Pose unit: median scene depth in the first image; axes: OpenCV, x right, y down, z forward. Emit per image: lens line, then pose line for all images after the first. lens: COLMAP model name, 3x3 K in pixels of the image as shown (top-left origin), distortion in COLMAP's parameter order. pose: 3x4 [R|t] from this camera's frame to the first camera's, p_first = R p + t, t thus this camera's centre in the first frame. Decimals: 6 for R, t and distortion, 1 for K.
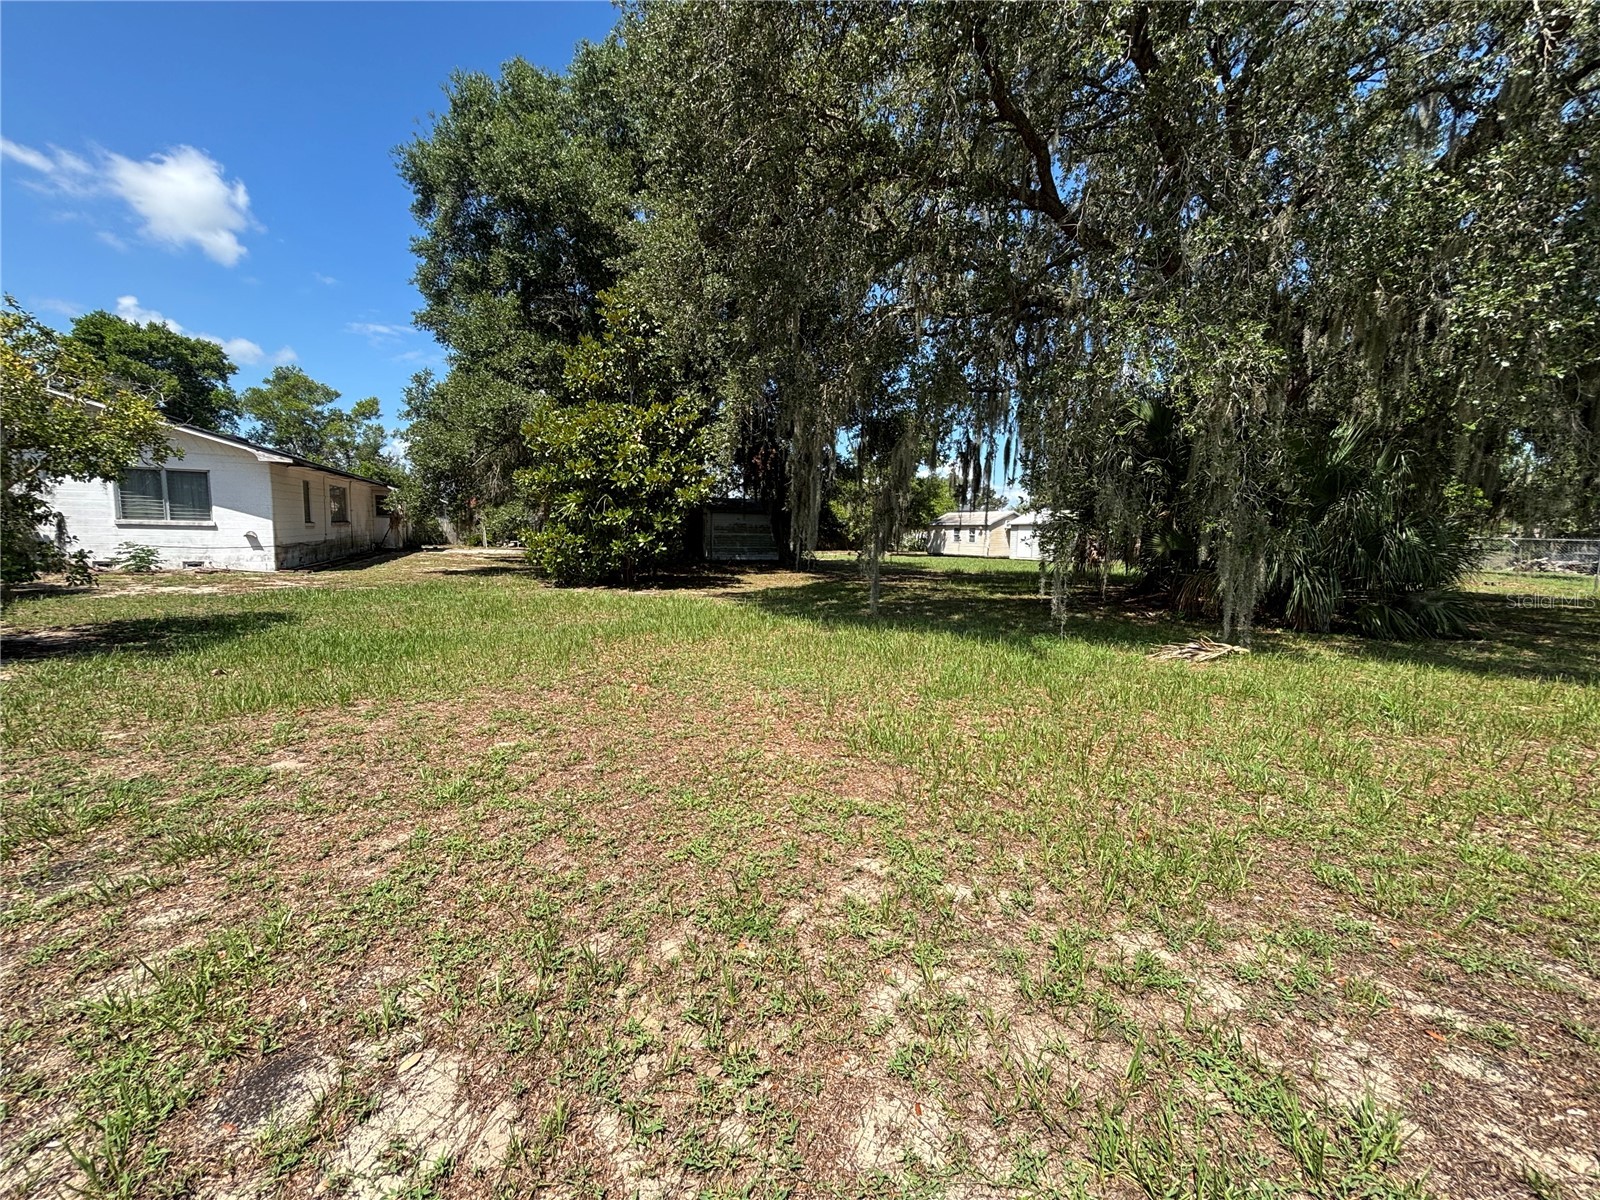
lens RADIAL K [[649.6, 0, 795.3], [0, 649.6, 601.0], [0, 0, 1]] dist [0.003558, -0.001145]
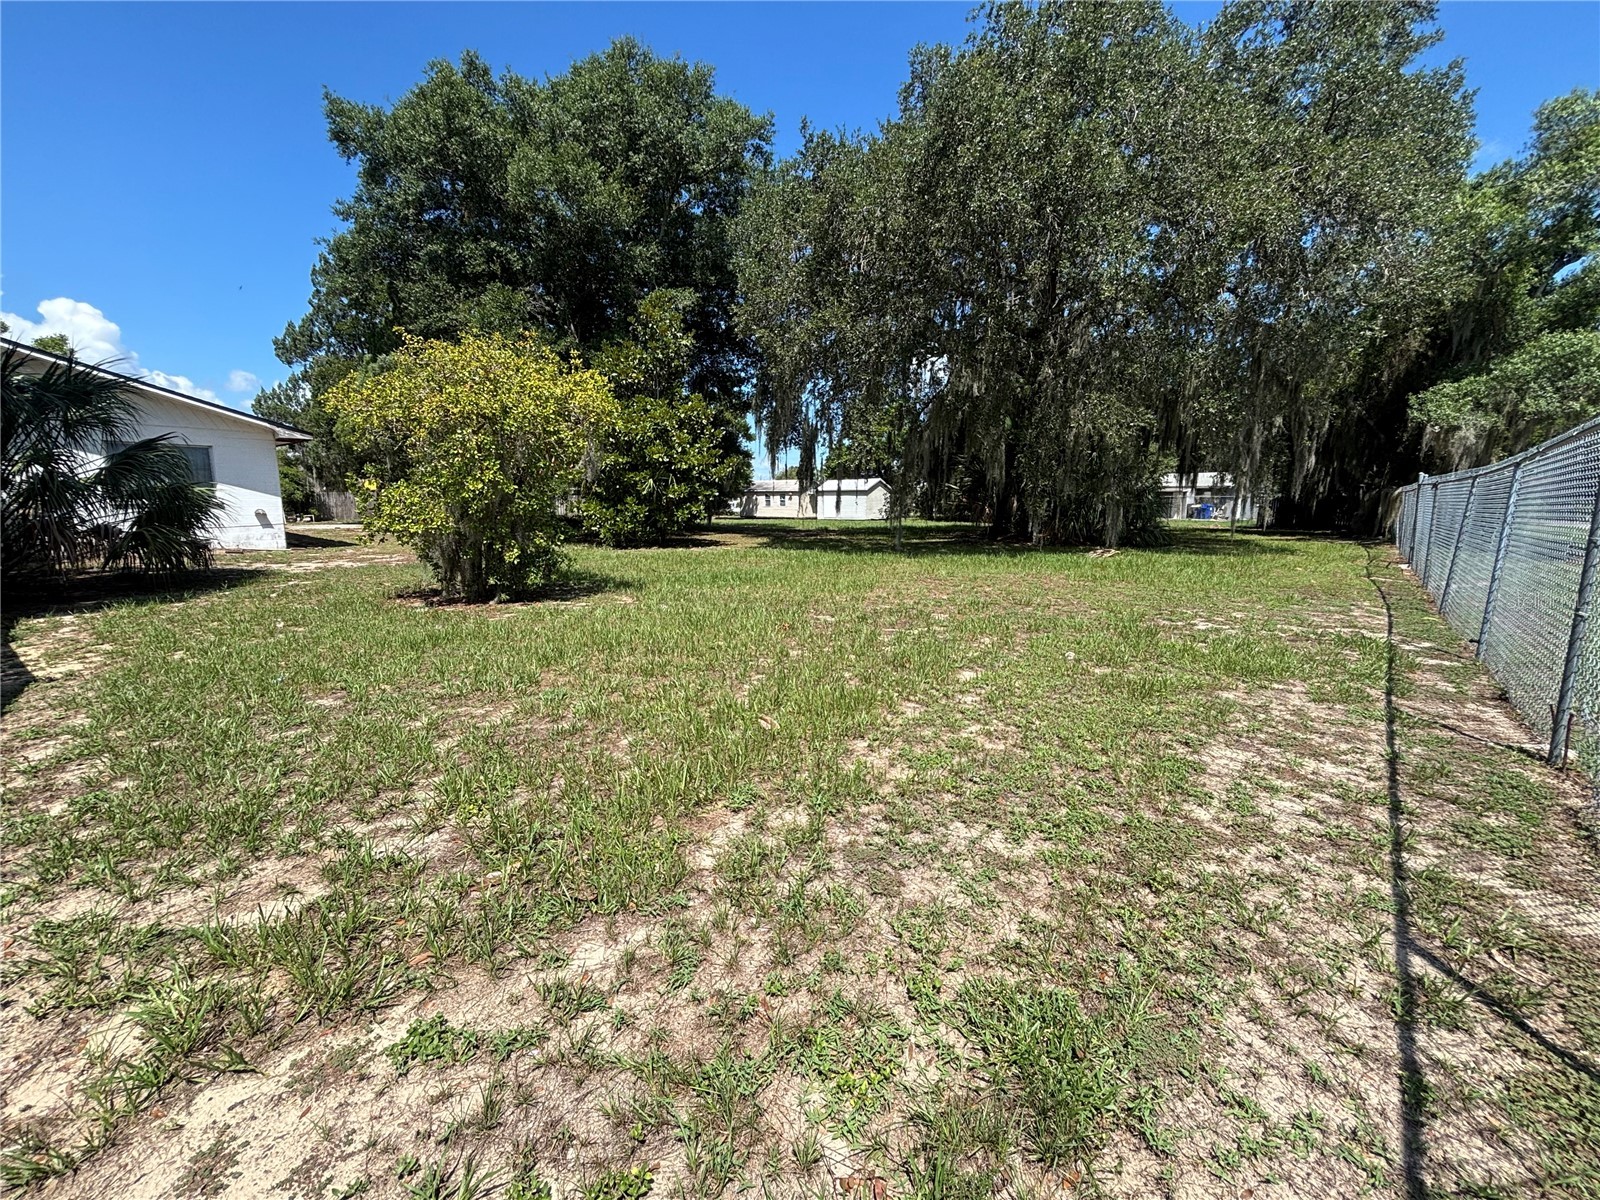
lens RADIAL K [[649.6, 0, 801.7], [0, 649.6, 598.0], [0, 0, 1]] dist [0.003558, -0.001145]
pose [[0.903247, -0.079330, 0.421724, -0.367215], [0.058462, 0.996350, 0.062206, 0.008728], [-0.425120, -0.031533, 0.904588, -0.161229]]
